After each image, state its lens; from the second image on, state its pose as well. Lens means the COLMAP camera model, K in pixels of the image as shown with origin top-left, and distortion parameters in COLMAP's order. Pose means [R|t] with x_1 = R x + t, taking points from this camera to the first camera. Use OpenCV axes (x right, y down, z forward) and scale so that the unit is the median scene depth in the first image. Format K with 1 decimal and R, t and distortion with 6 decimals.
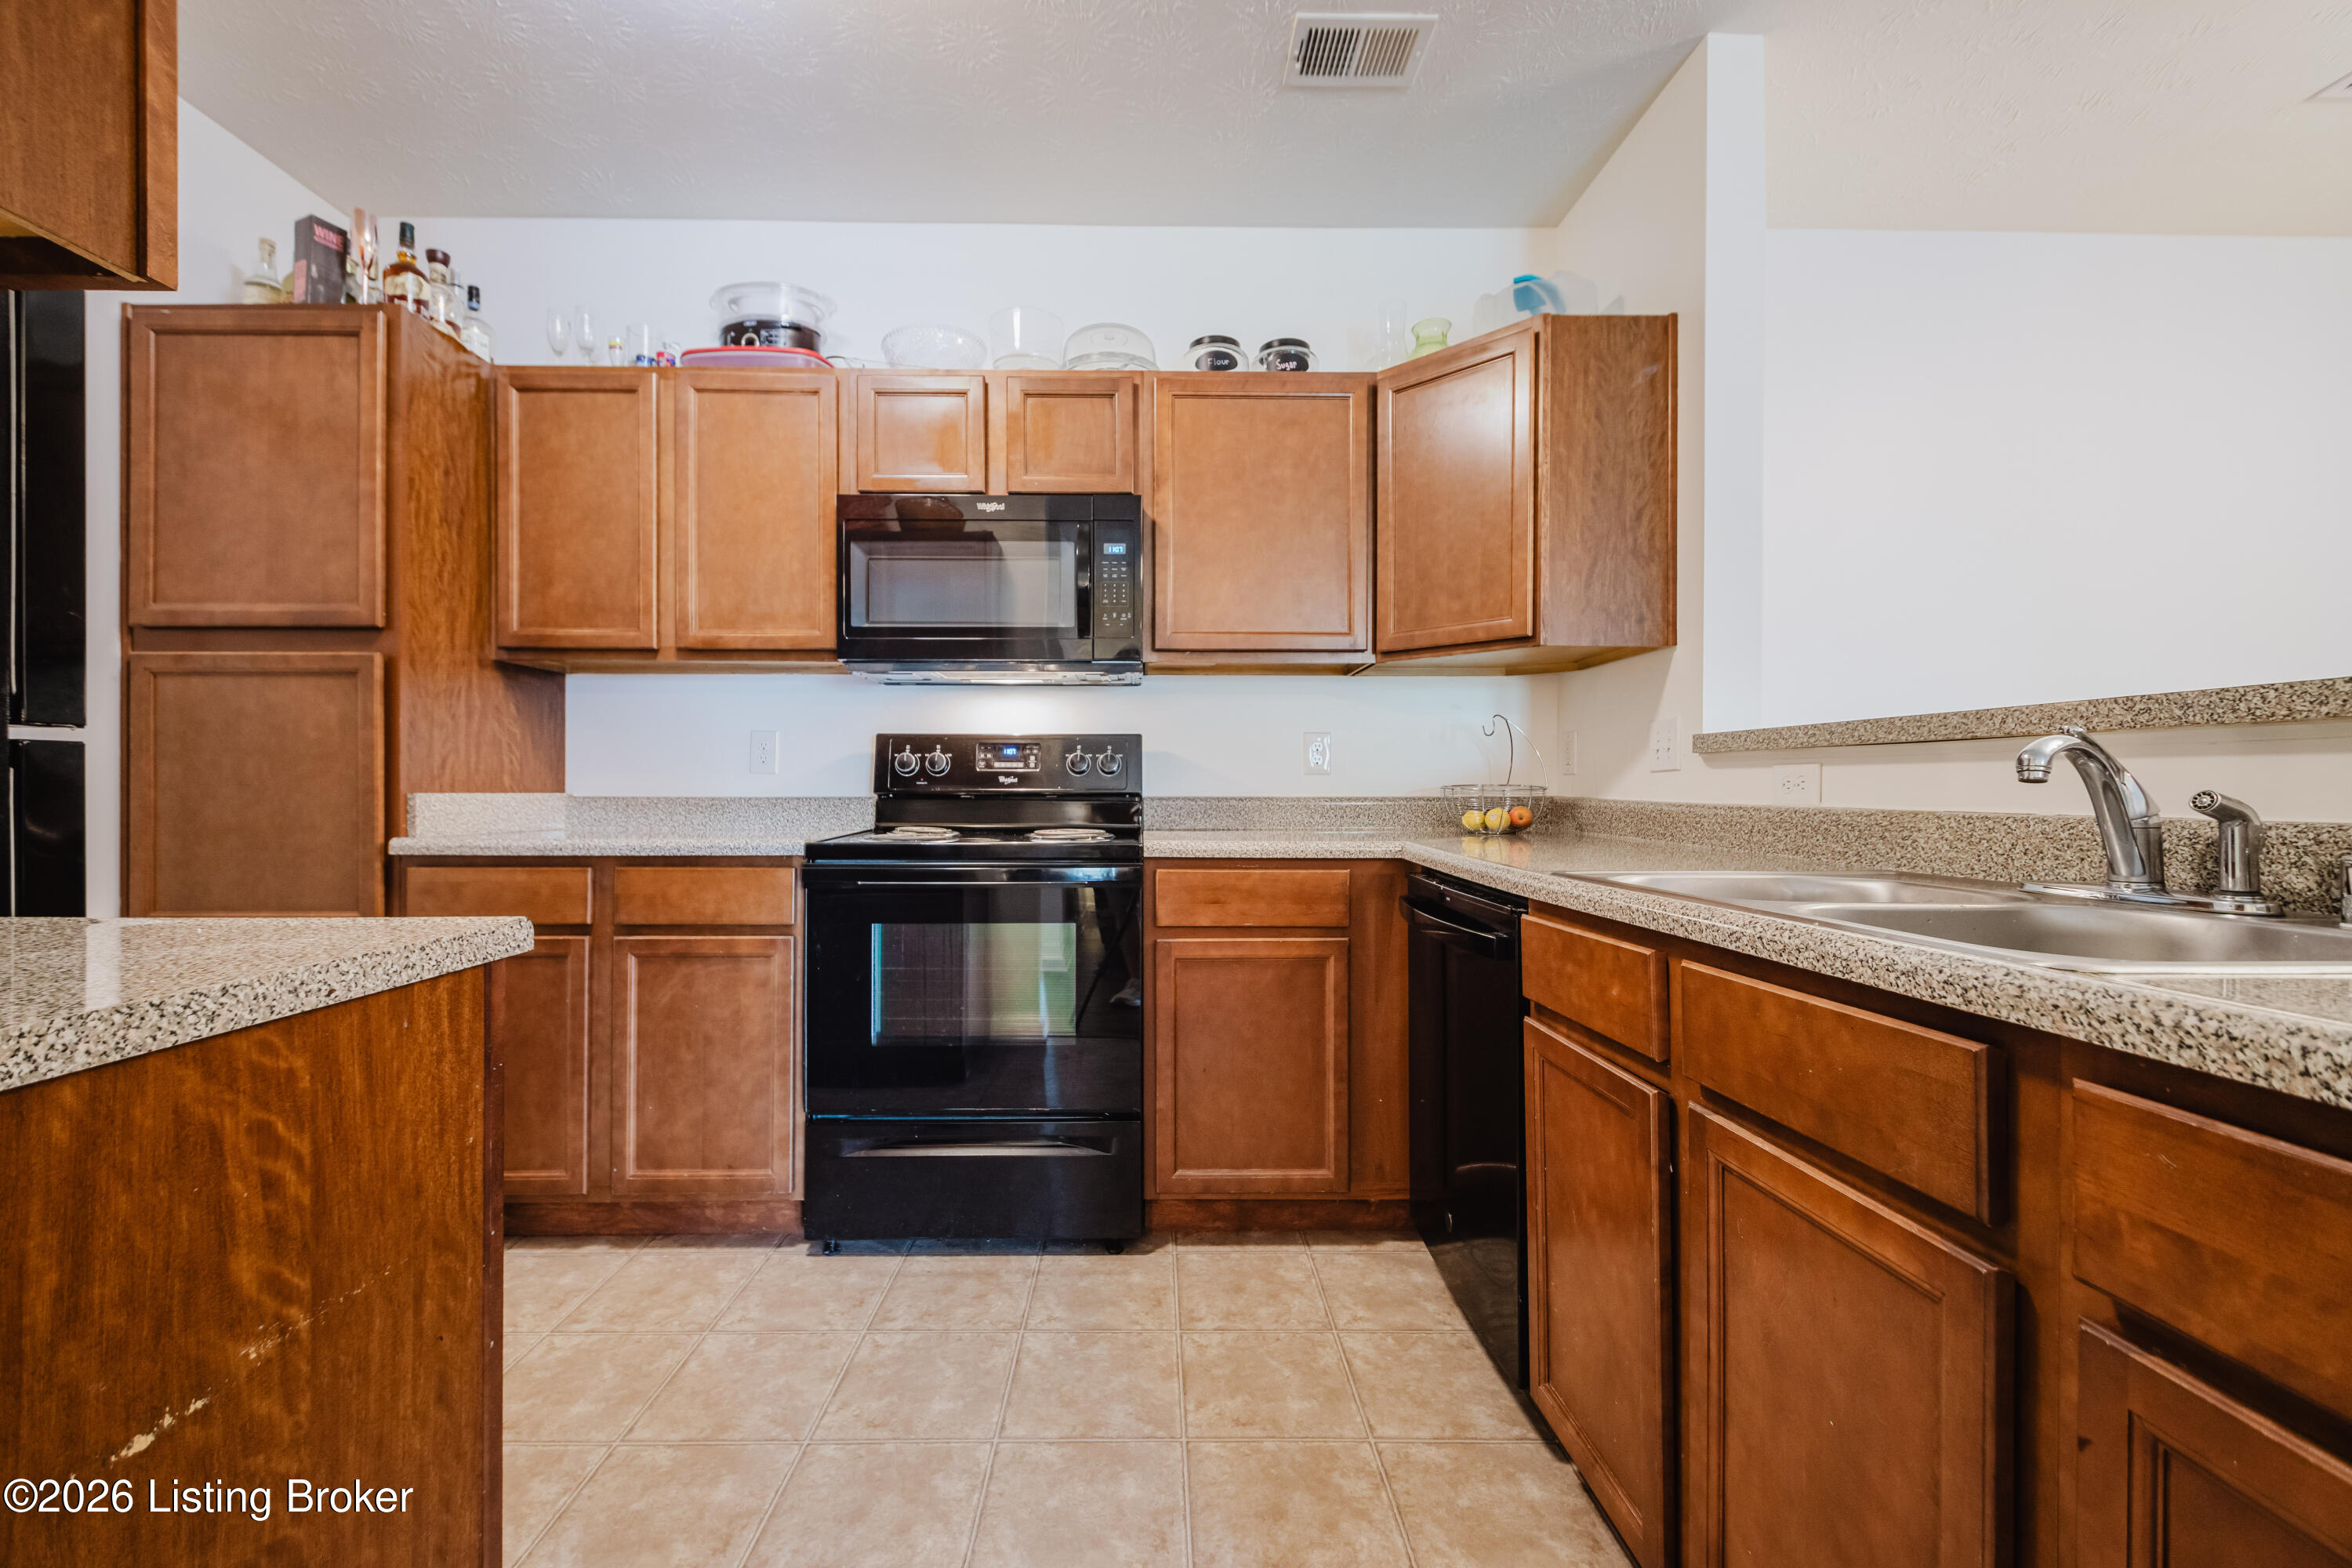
lens RADIAL K [[945.1, 0, 1161.1], [0, 945.1, 794.0], [0, 0, 1]] dist [0.001507, -0.000157]
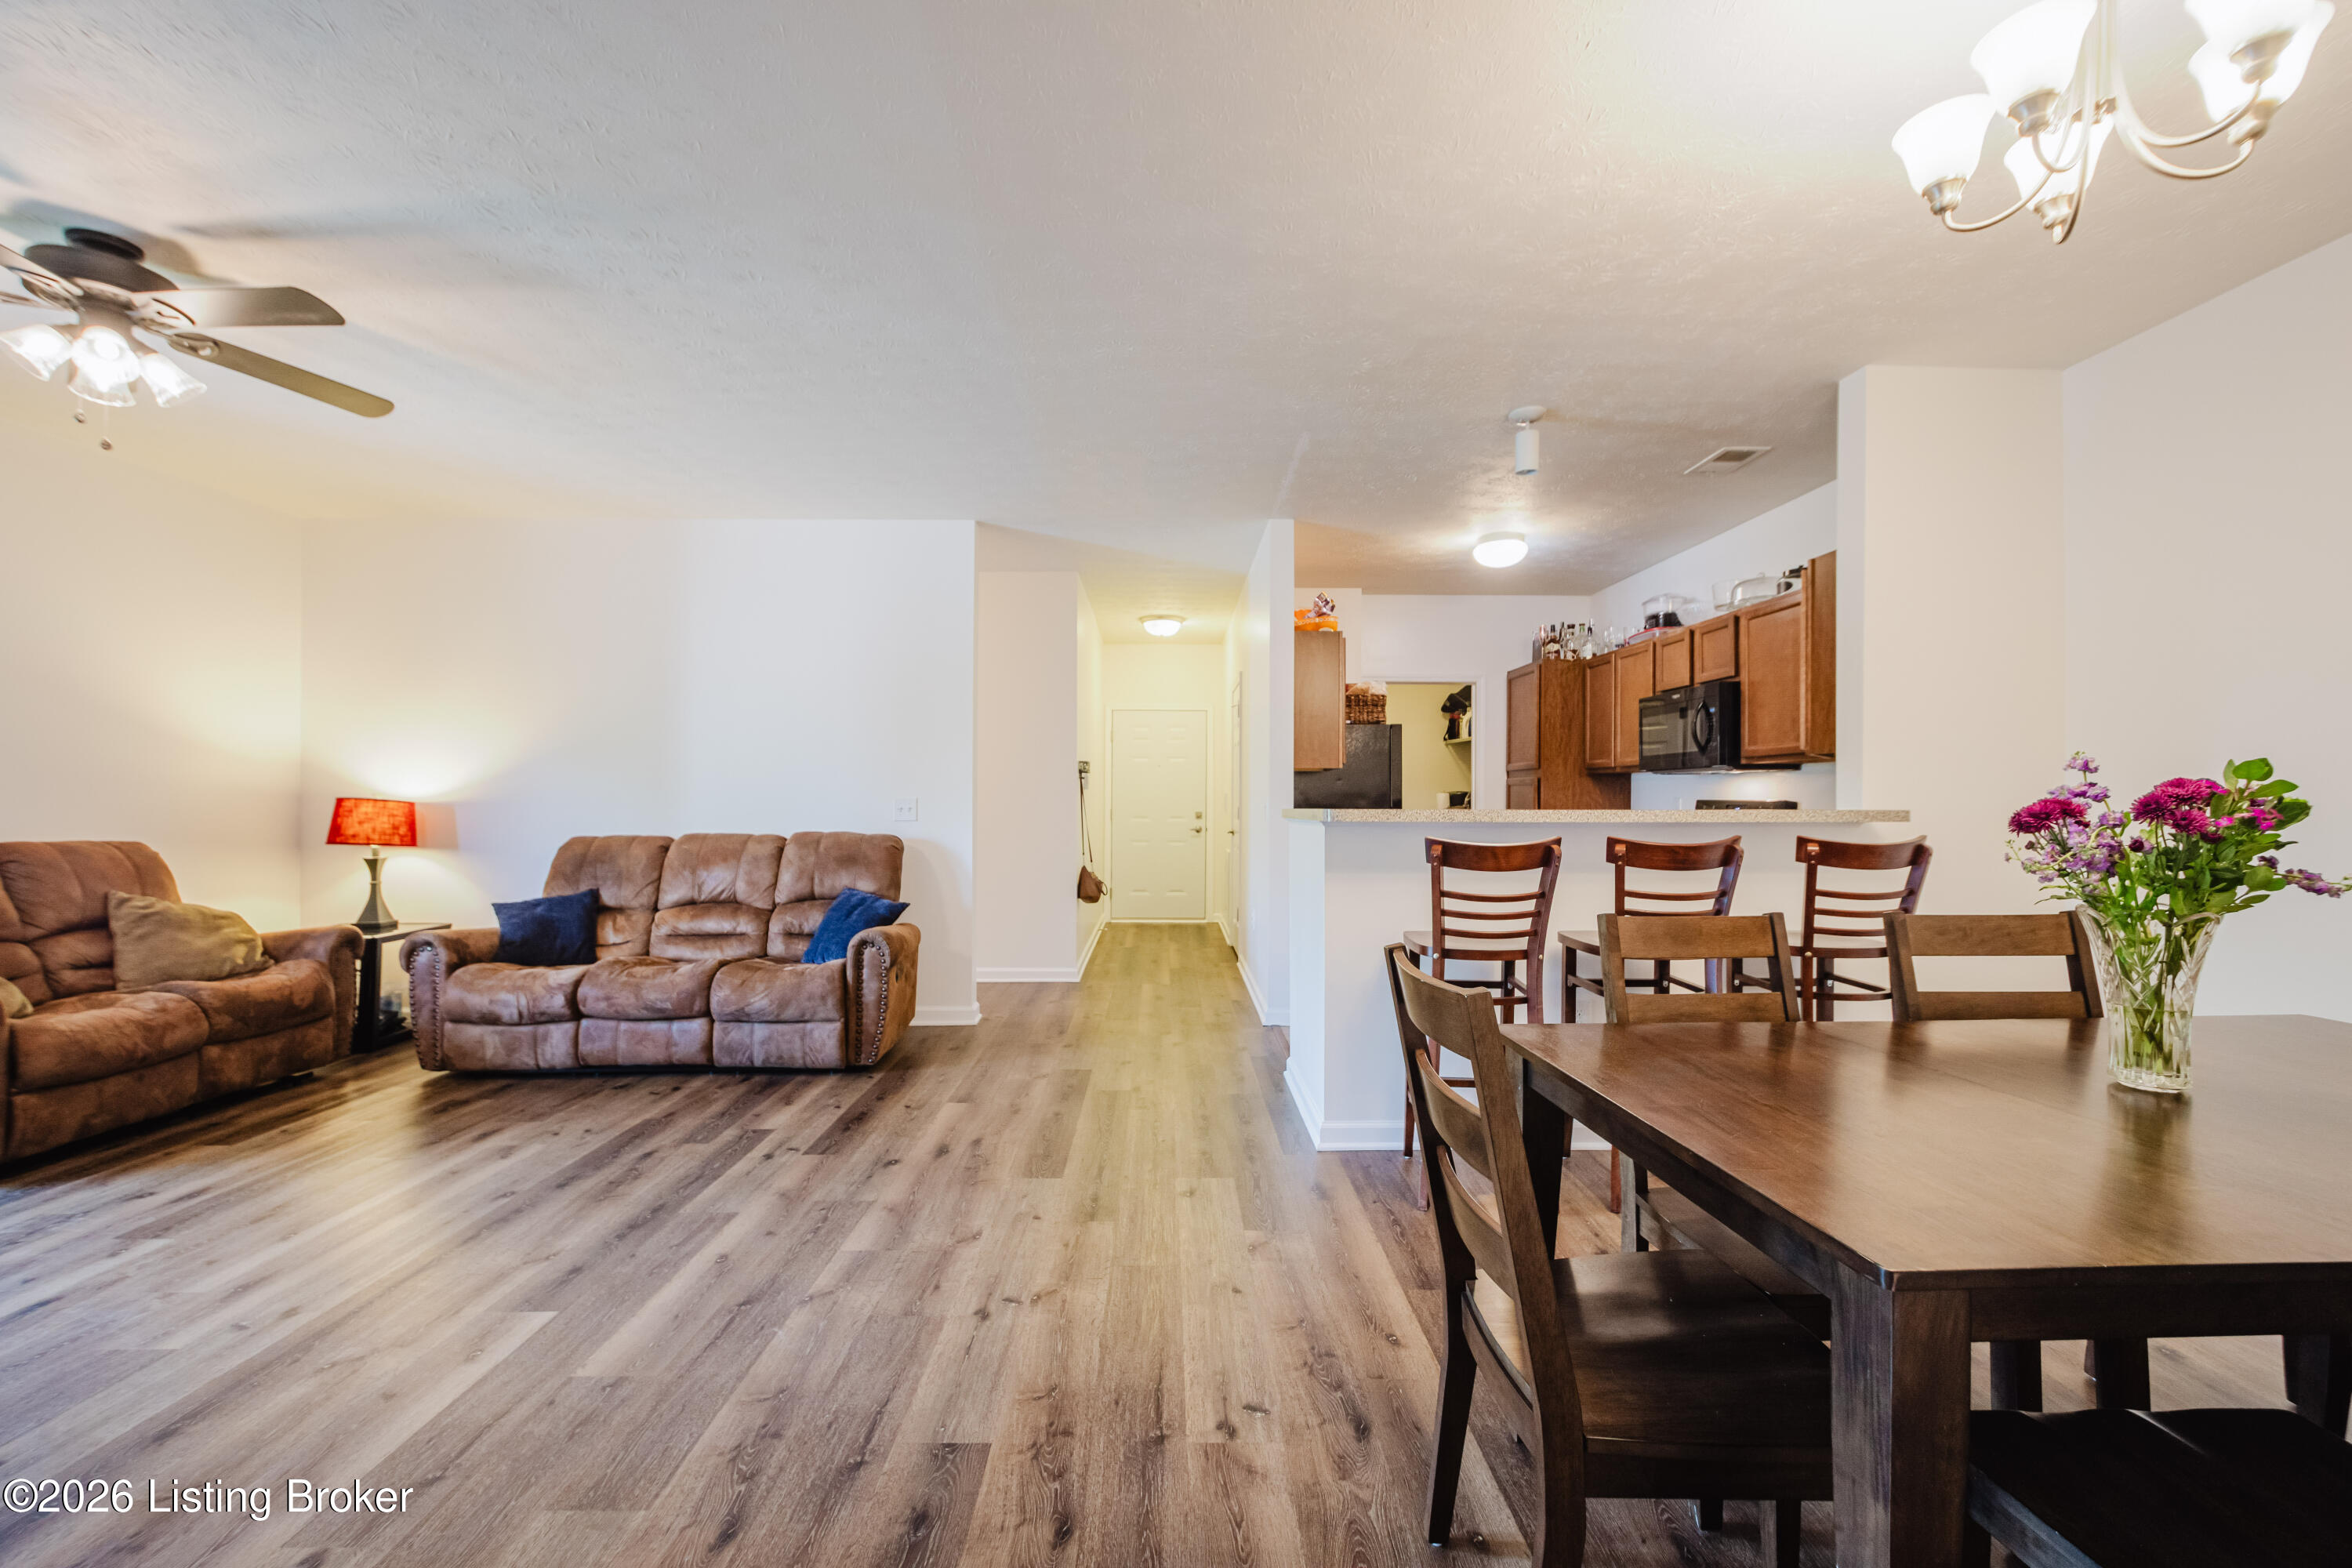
lens RADIAL K [[937.6, 0, 1172.9], [0, 937.6, 796.3], [0, 0, 1]] dist [0.006971, -0.003003]
pose [[-0.003202, -0.004922, -0.999983, 2.010030], [-0.010336, 0.999935, -0.004889, -0.058799], [0.999941, 0.010320, -0.003253, -0.132243]]
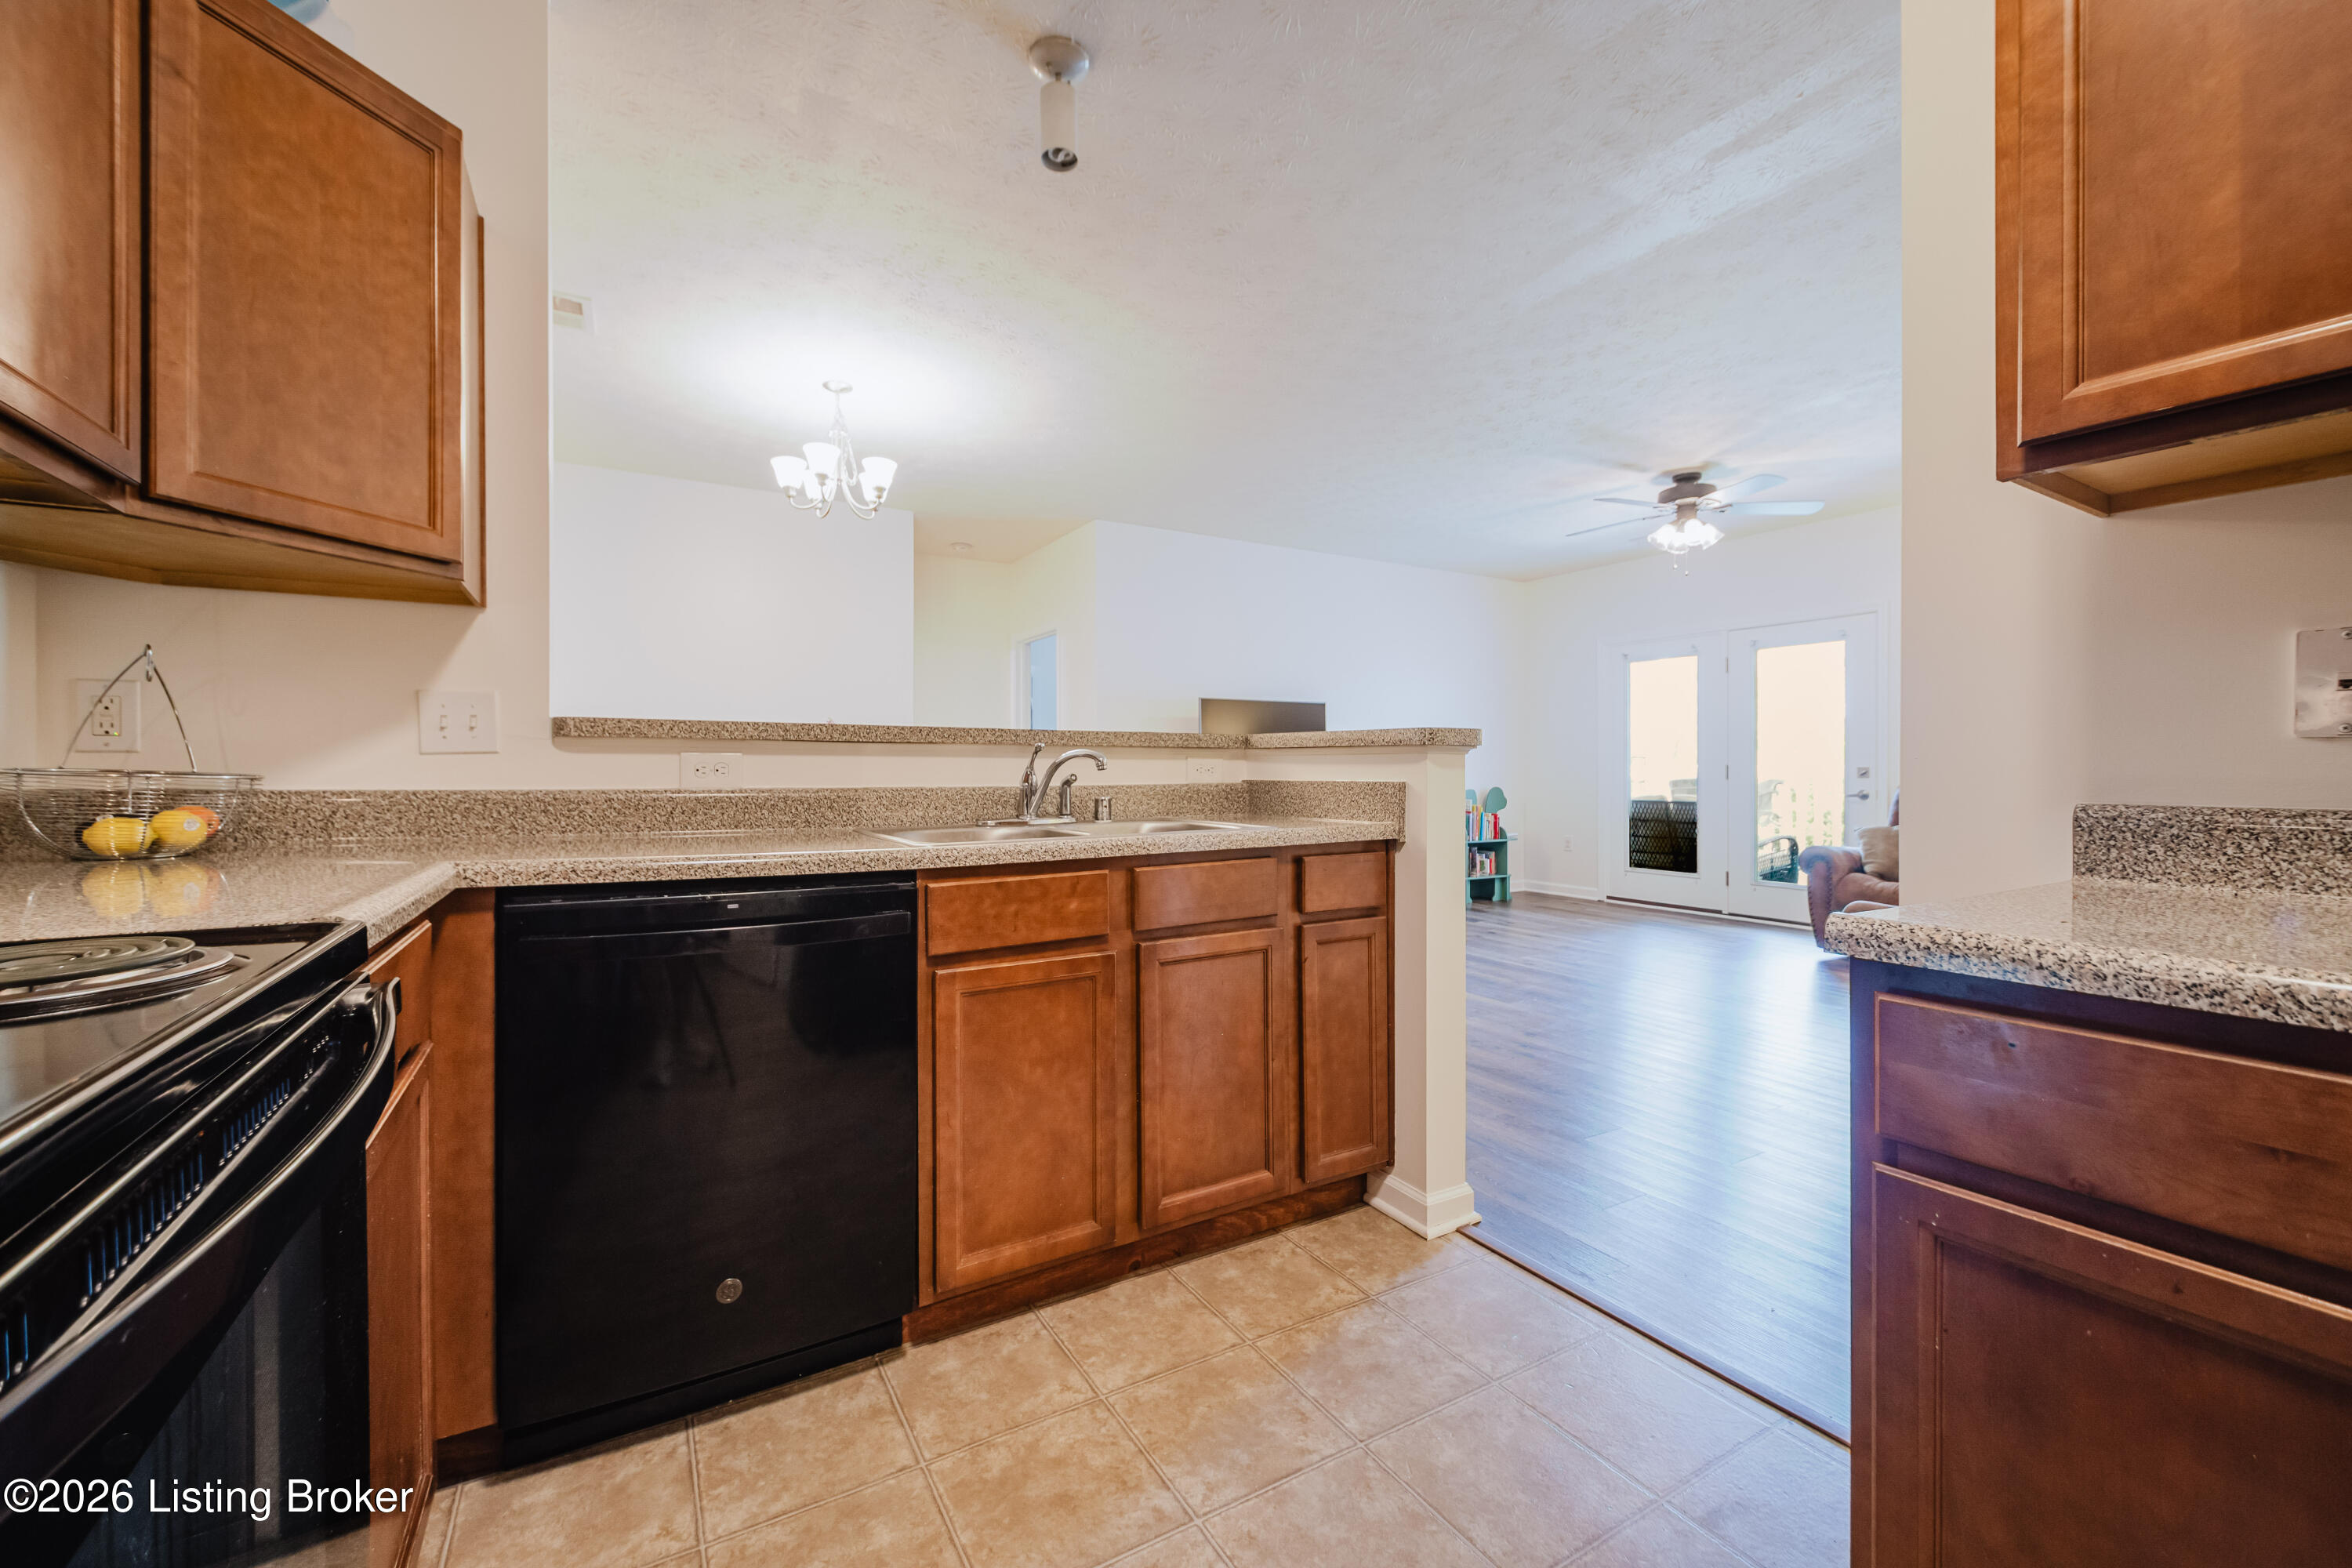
lens RADIAL K [[923.3, 0, 1156.4], [0, 923.3, 766.7], [0, 0, 1]] dist [0.006672, -0.000925]
pose [[-0.481025, 0.002100, 0.876704, -0.477127], [0.006110, 0.999981, 0.000957, -0.009416], [-0.876686, 0.005817, -0.481029, 0.839521]]
